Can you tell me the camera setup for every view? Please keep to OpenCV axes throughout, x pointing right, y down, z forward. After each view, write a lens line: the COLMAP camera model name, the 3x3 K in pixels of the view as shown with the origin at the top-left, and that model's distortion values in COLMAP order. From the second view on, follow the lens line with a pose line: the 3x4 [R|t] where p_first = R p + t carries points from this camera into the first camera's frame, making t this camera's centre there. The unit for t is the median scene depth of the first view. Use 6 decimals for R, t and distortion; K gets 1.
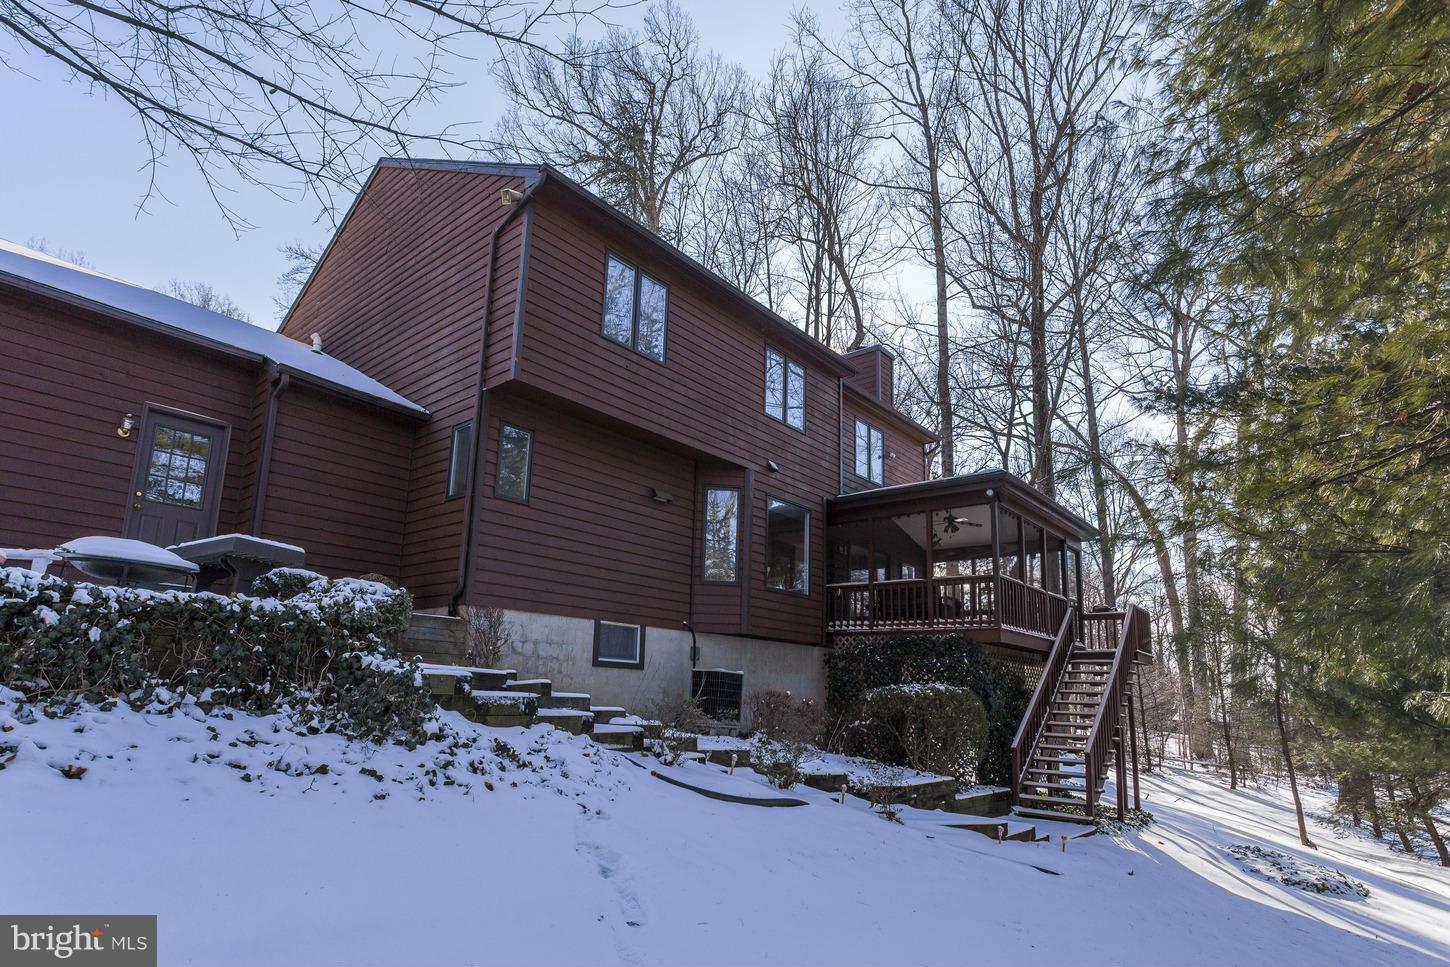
lens RADIAL K [[726.4, 0, 727.3], [0, 726.4, 459.5], [0, 0, 1]] dist [-0.001518, 0.046665]
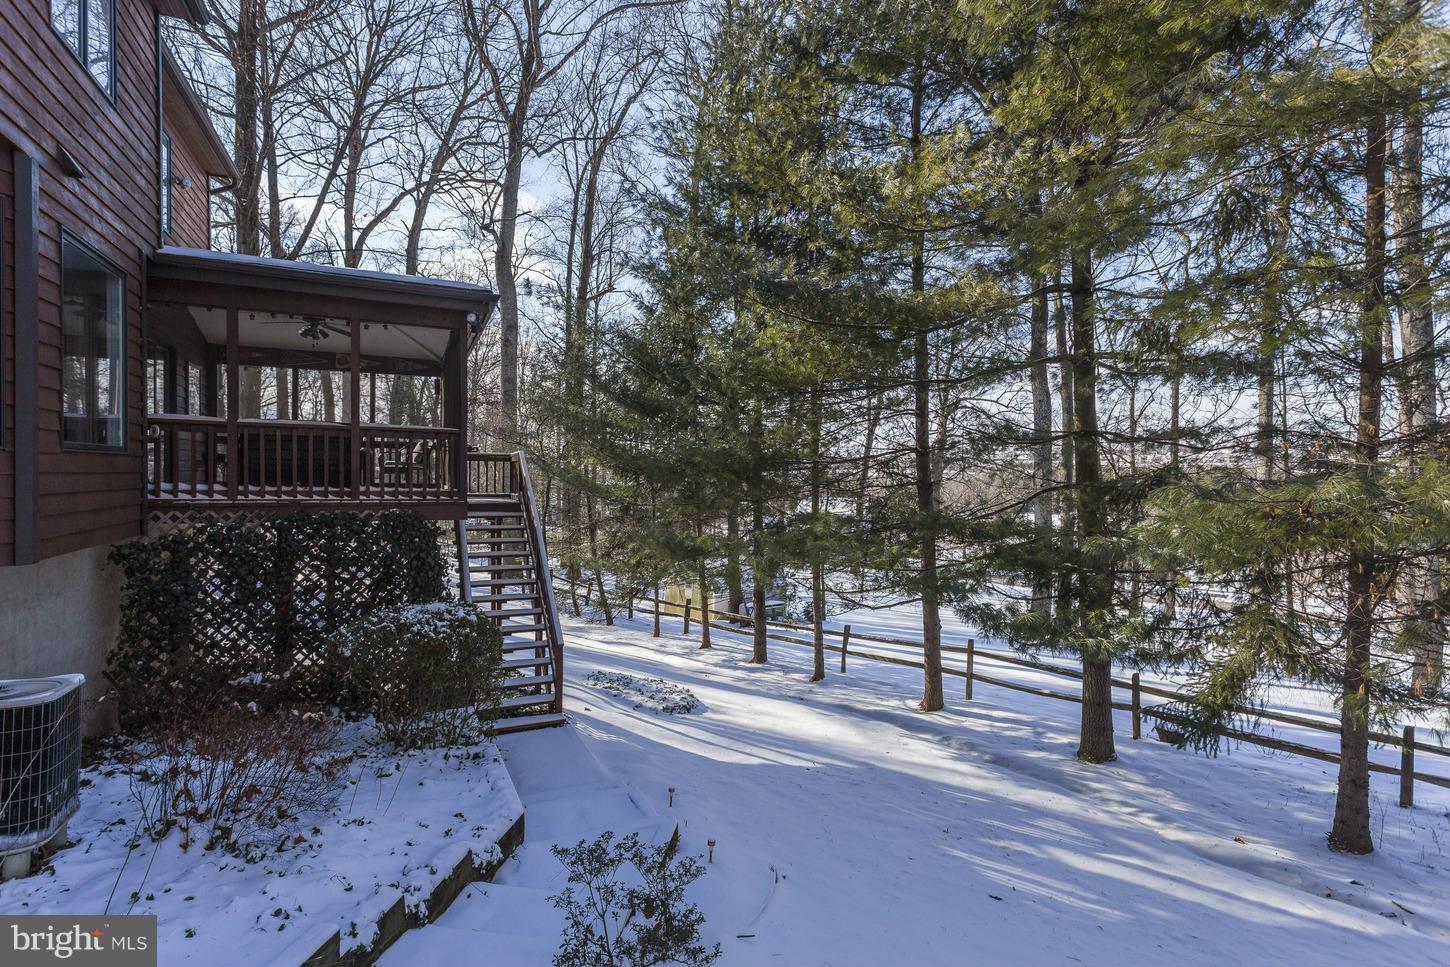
lens RADIAL K [[726.4, 0, 727.3], [0, 726.4, 459.5], [0, 0, 1]] dist [-0.001518, 0.046665]
pose [[0.448405, -0.005676, 0.893812, -0.168357], [-0.272443, 0.951528, 0.142721, 0.007772], [-0.851298, -0.307509, 0.425124, 0.446385]]
